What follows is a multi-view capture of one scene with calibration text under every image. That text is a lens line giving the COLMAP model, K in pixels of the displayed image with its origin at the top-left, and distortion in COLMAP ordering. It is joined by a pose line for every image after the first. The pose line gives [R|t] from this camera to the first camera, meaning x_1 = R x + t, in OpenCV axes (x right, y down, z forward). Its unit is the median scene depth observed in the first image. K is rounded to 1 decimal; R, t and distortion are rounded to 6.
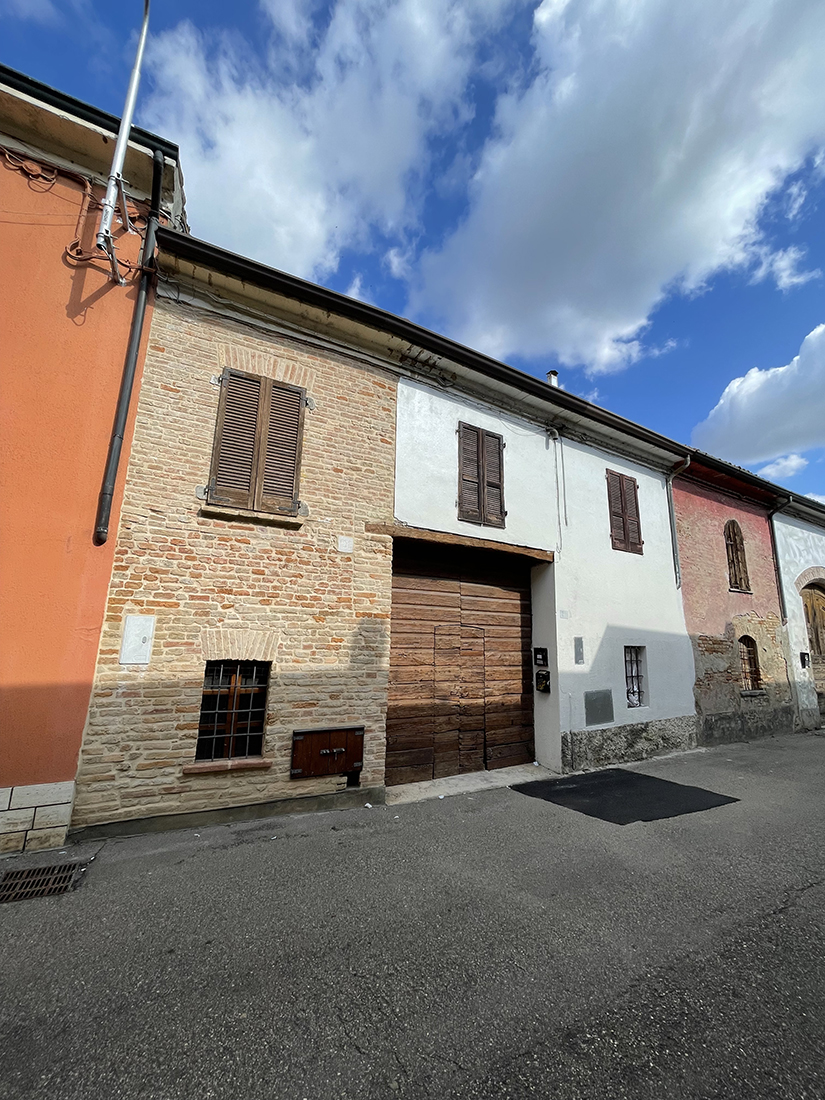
lens RADIAL K [[441.8, 0, 414.4], [0, 441.8, 543.9], [0, 0, 1]] dist [-0.004563, 0.000923]
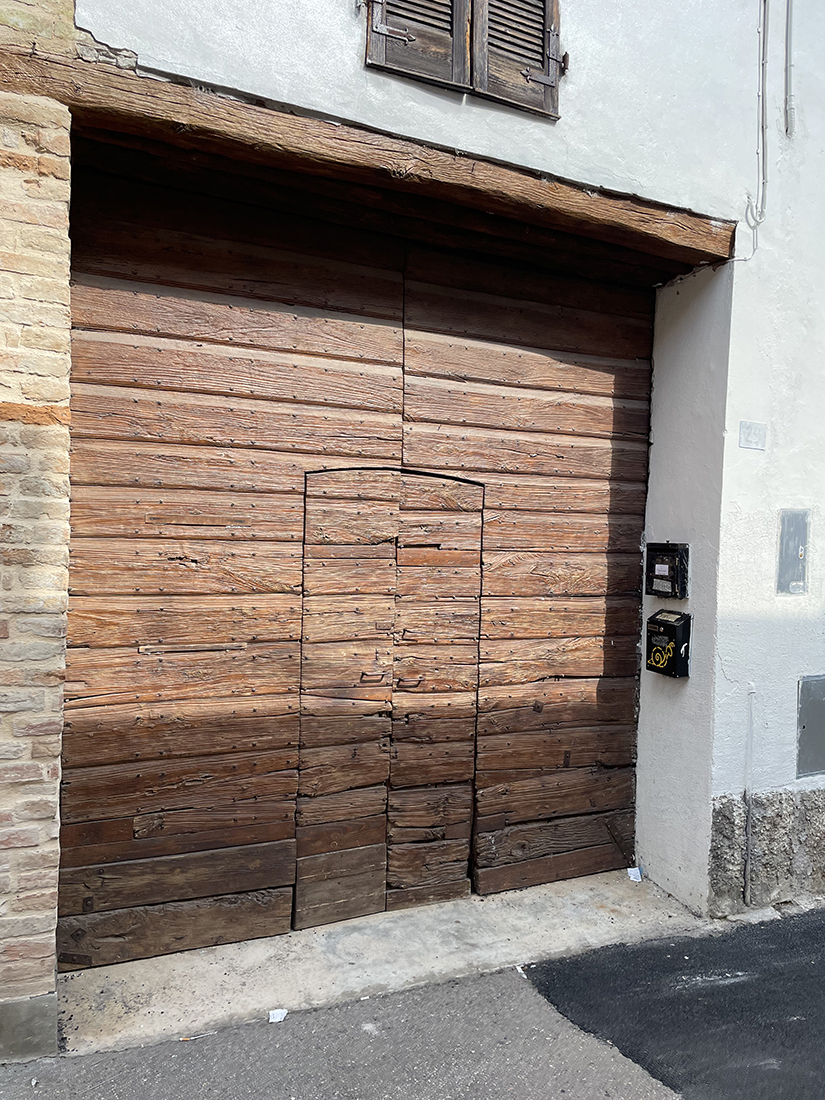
lens RADIAL K [[812.6, 0, 408.5], [0, 812.6, 554.6], [0, 0, 1]] dist [0.044973, -0.014314]
pose [[0.995268, 0.004280, -0.097078, 0.166944], [0.017760, 0.974189, 0.225035, 0.114497], [0.095535, -0.225694, 0.969503, 0.434546]]
